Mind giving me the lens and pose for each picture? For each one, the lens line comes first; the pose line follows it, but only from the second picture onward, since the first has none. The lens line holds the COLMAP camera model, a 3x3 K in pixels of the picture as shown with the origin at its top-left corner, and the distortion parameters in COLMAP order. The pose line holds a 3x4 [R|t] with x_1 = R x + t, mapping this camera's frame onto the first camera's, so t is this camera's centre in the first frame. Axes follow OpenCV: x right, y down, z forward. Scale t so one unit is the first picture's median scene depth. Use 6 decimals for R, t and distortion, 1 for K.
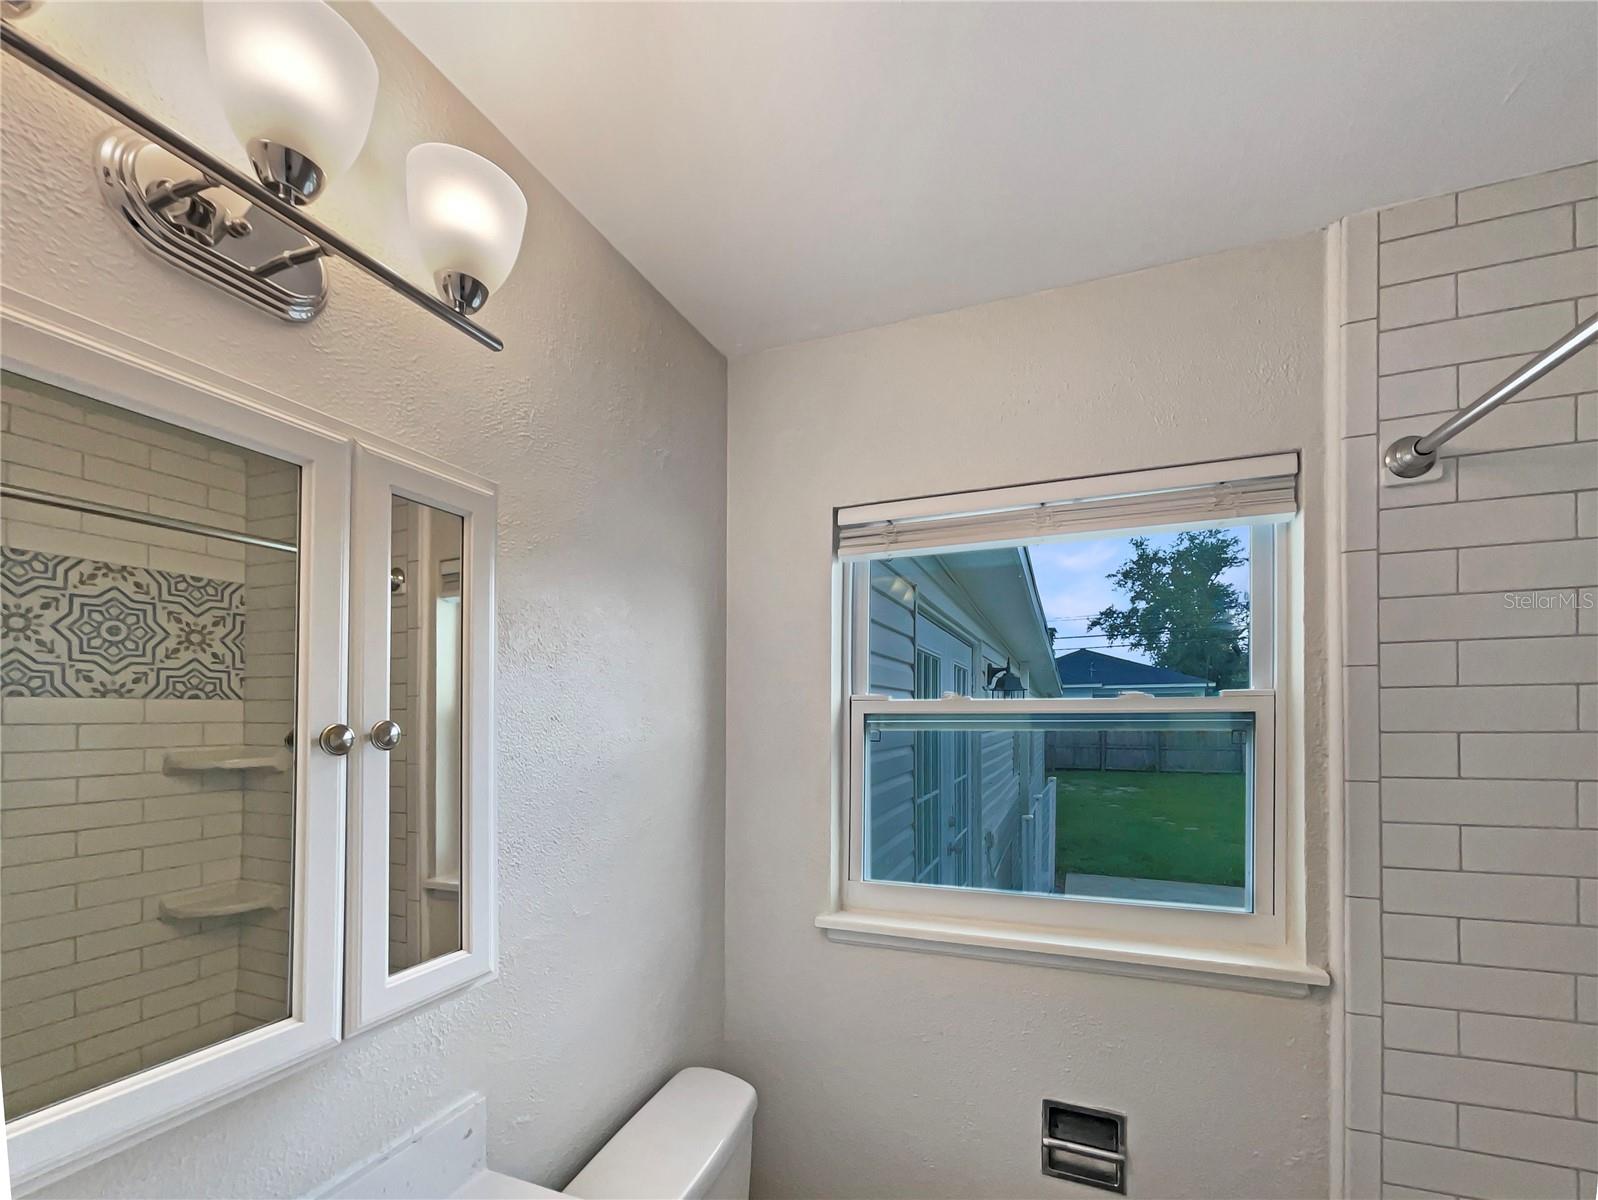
lens RADIAL K [[654.7, 0, 804.7], [0, 654.7, 597.0], [0, 0, 1]] dist [-0.003795, 0.000715]
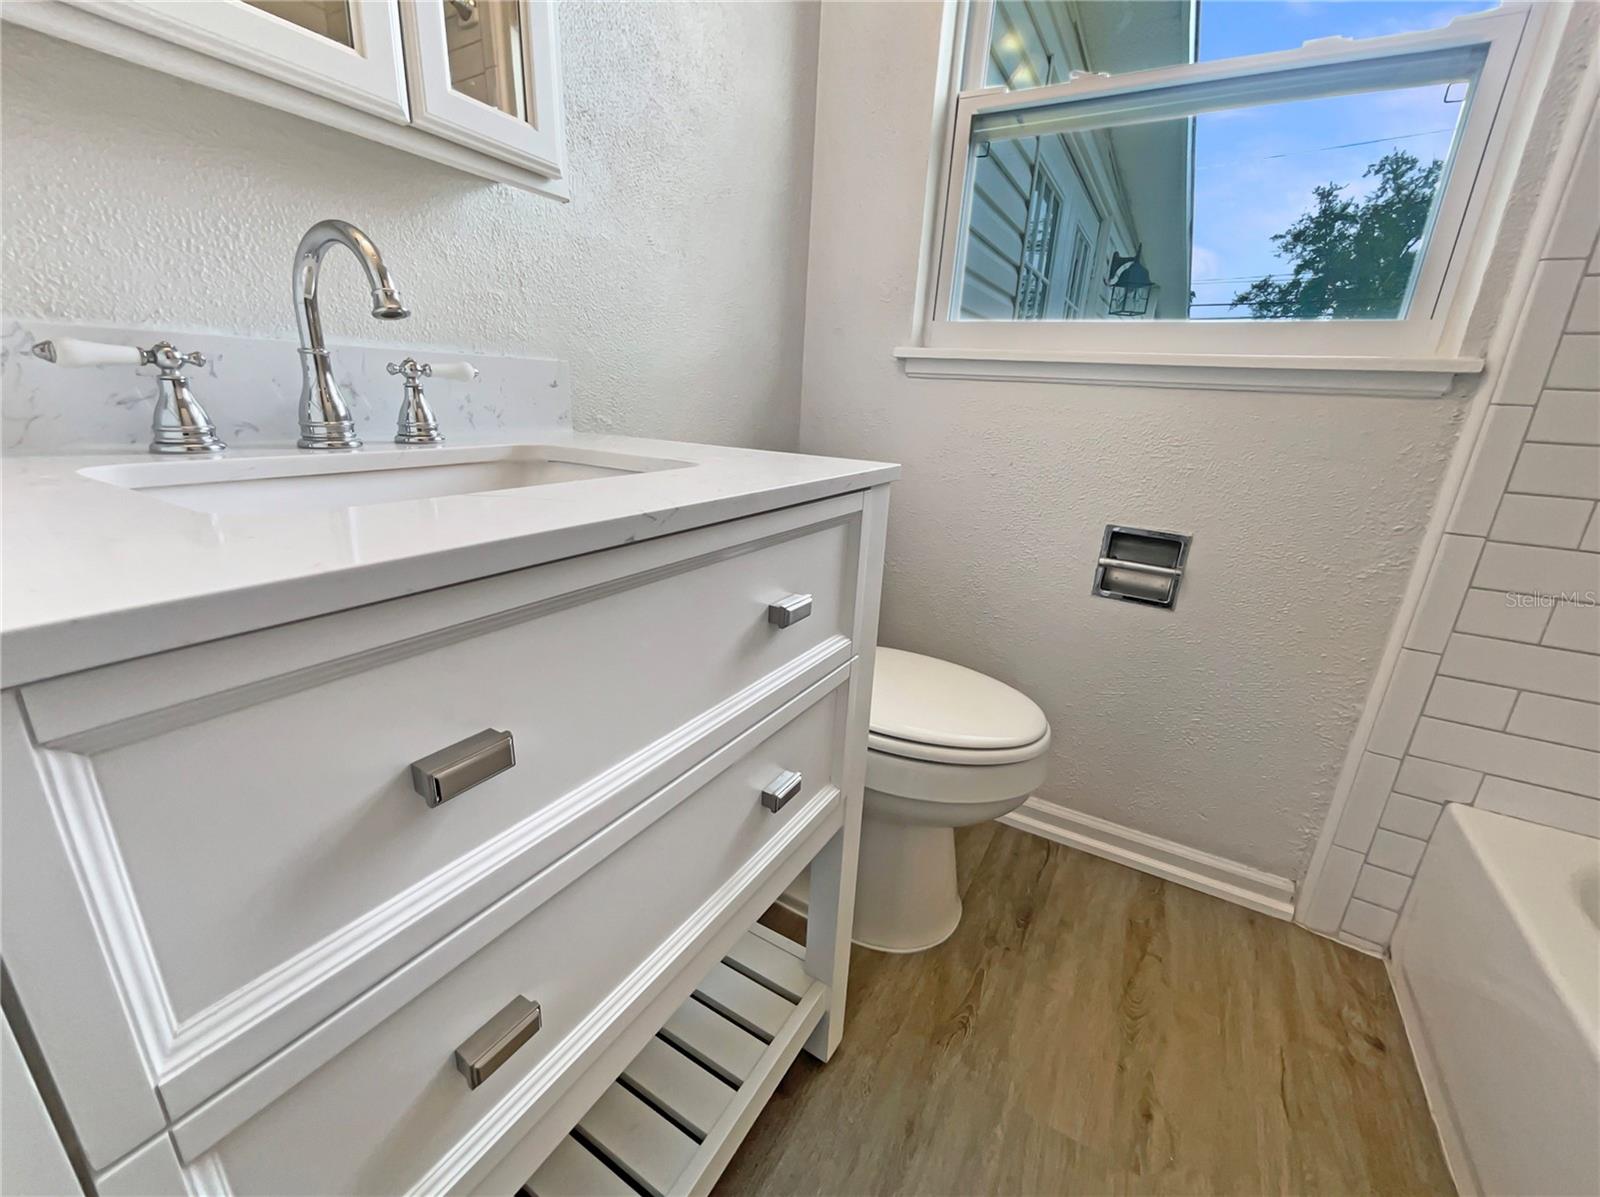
lens RADIAL K [[655.6, 0, 802.1], [0, 655.6, 592.8], [0, 0, 1]] dist [-0.003795, 0.000715]
pose [[0.987619, 0.102620, -0.118648, 0.018321], [-0.063324, 0.952784, 0.296971, 0.304166], [0.143521, -0.285781, 0.947486, -0.019796]]
